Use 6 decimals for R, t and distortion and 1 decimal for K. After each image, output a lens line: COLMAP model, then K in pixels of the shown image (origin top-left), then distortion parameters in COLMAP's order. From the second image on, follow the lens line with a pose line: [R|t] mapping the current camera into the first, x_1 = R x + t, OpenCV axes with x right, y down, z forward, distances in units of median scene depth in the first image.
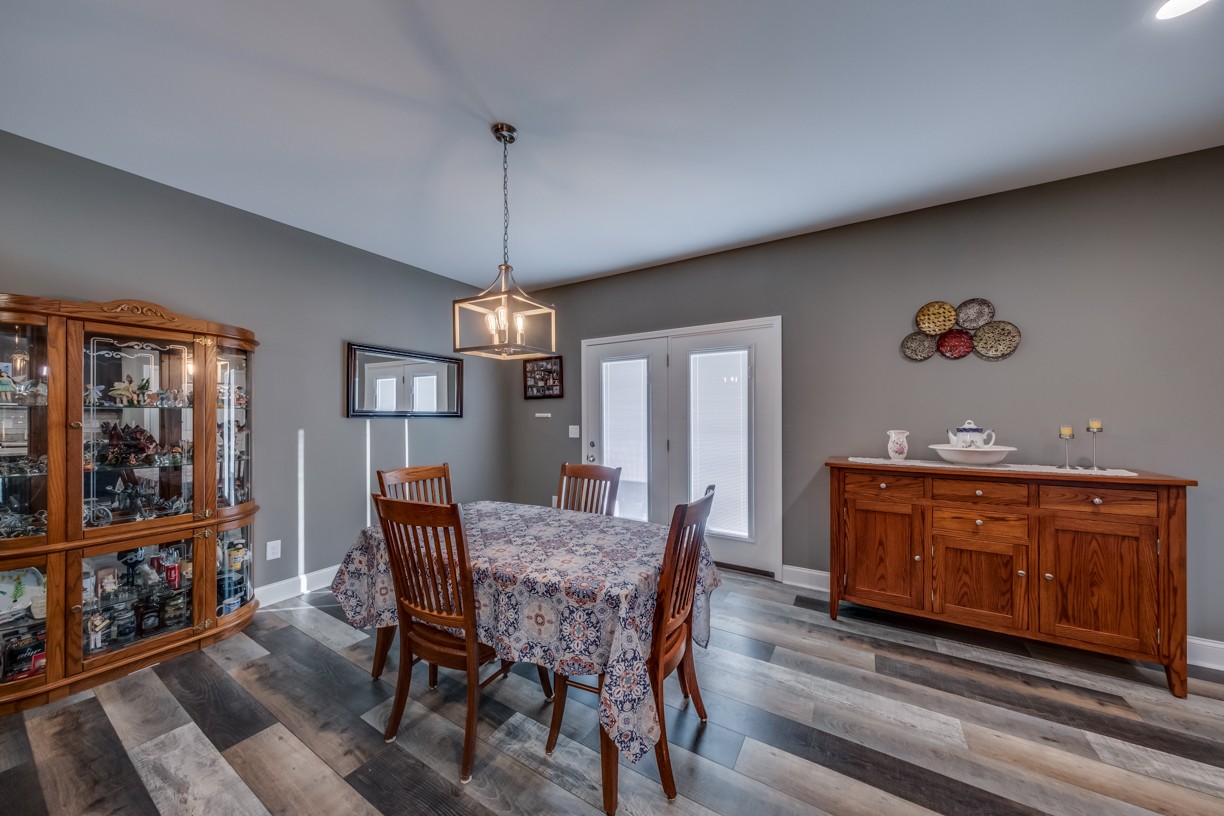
lens RADIAL K [[413.3, 0, 608.0], [0, 413.3, 414.2], [0, 0, 1]] dist [-0.002598, 0.000384]
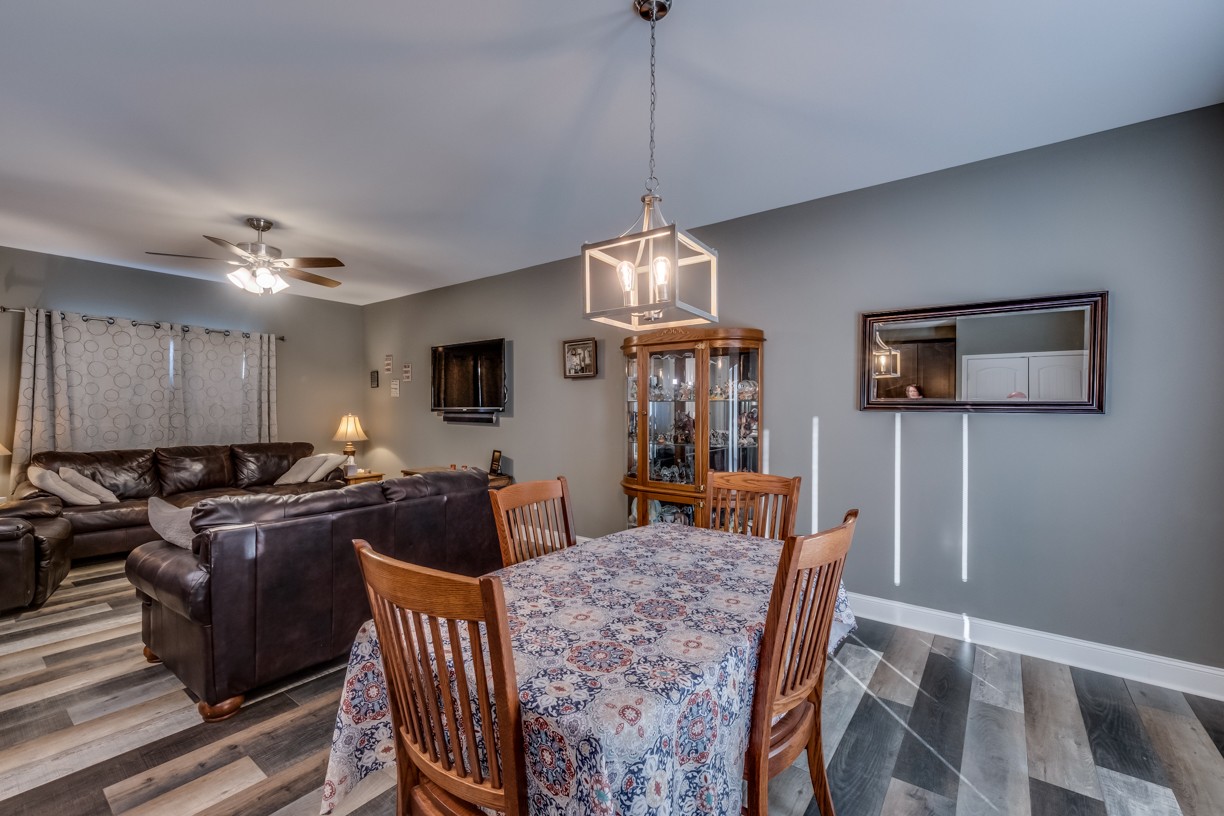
lens RADIAL K [[513.9, 0, 607.4], [0, 513.9, 412.8], [0, 0, 1]] dist [0.011619, -0.002196]
pose [[-0.099251, 0.011214, -0.994999, 0.505439], [0.000400, 0.999937, 0.011230, 0.002256], [0.995062, 0.000717, -0.099249, 0.793591]]
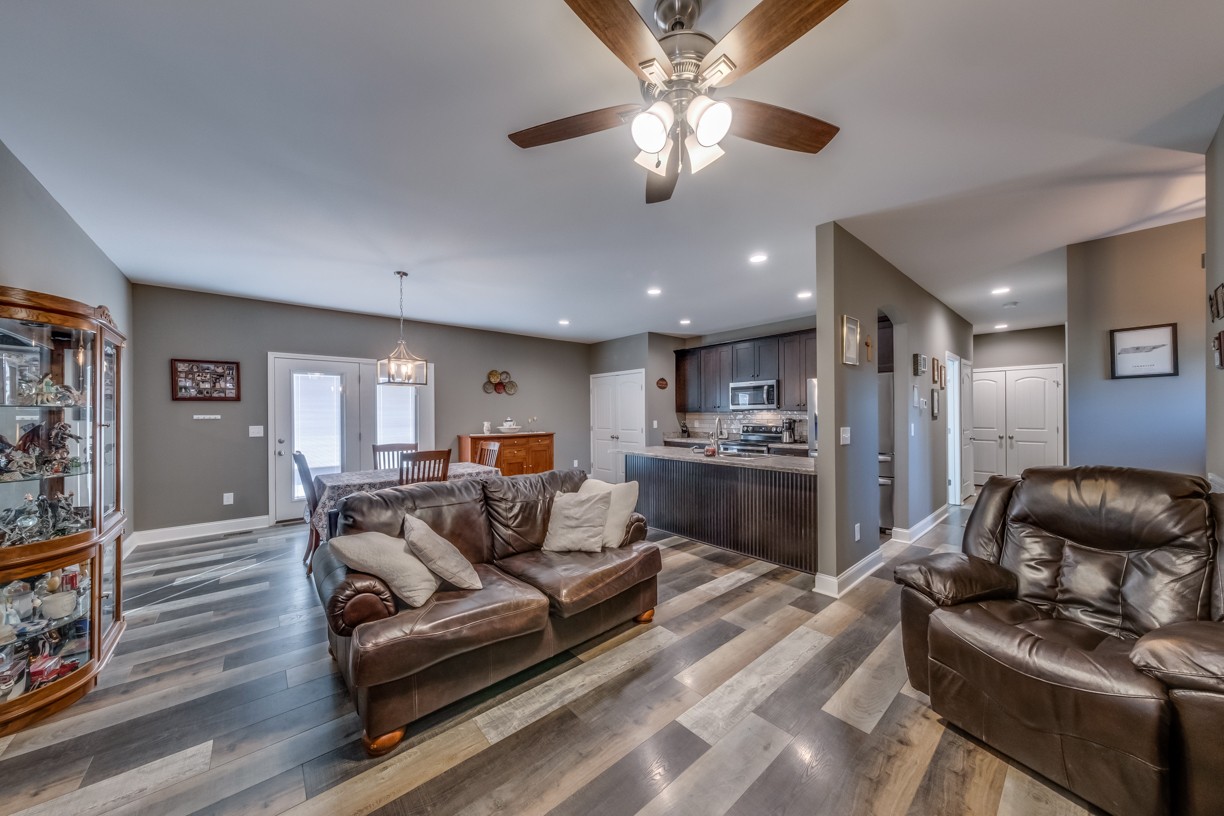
lens RADIAL K [[413.3, 0, 609.0], [0, 413.3, 414.4], [0, 0, 1]] dist [-0.002598, 0.000384]
pose [[0.302621, 0.000694, 0.953111, -1.446700], [0.002646, 0.999995, -0.001568, 0.001077], [-0.953107, 0.002997, 0.302618, -0.437968]]
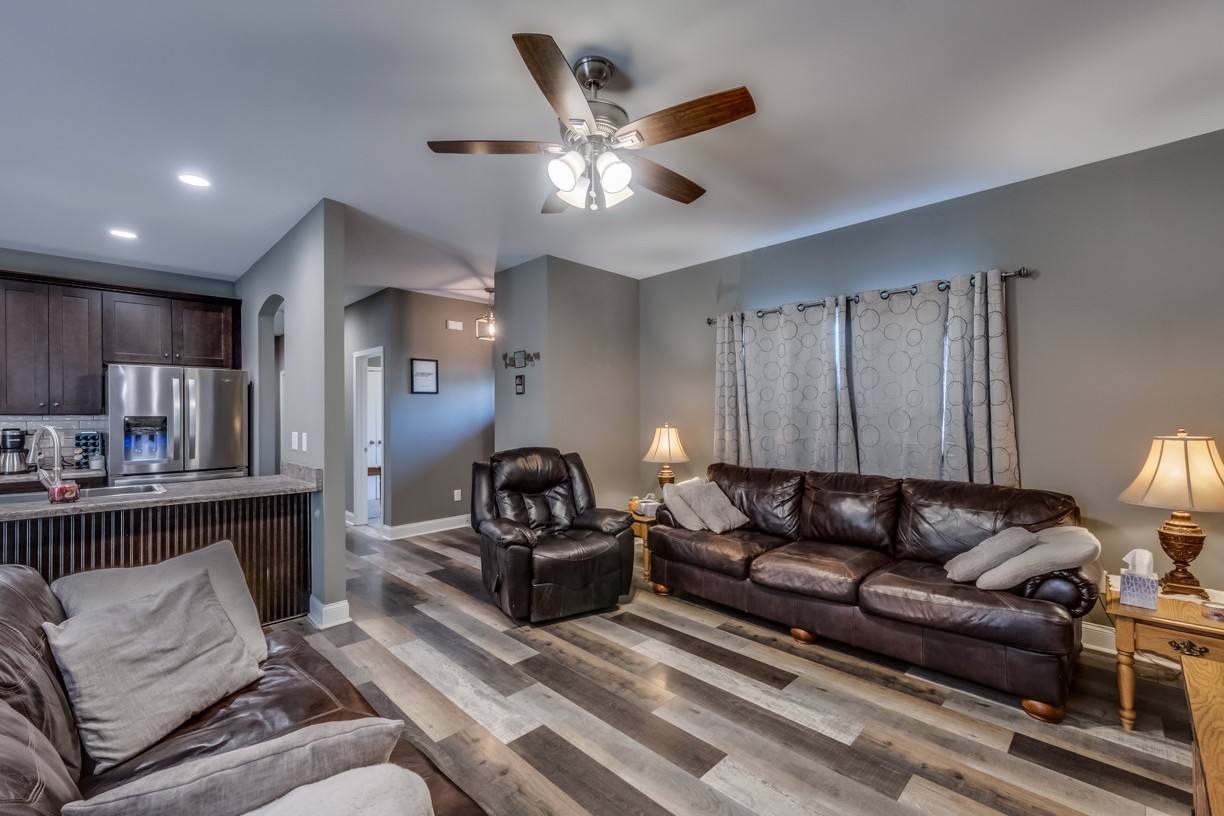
lens RADIAL K [[513.9, 0, 606.6], [0, 513.9, 418.3], [0, 0, 1]] dist [0.011619, -0.002196]
pose [[-0.972165, 0.007304, 0.234184, -1.099270], [0.007885, 0.999968, 0.001544, 0.003227], [-0.234166, 0.003348, -0.972191, 0.409706]]
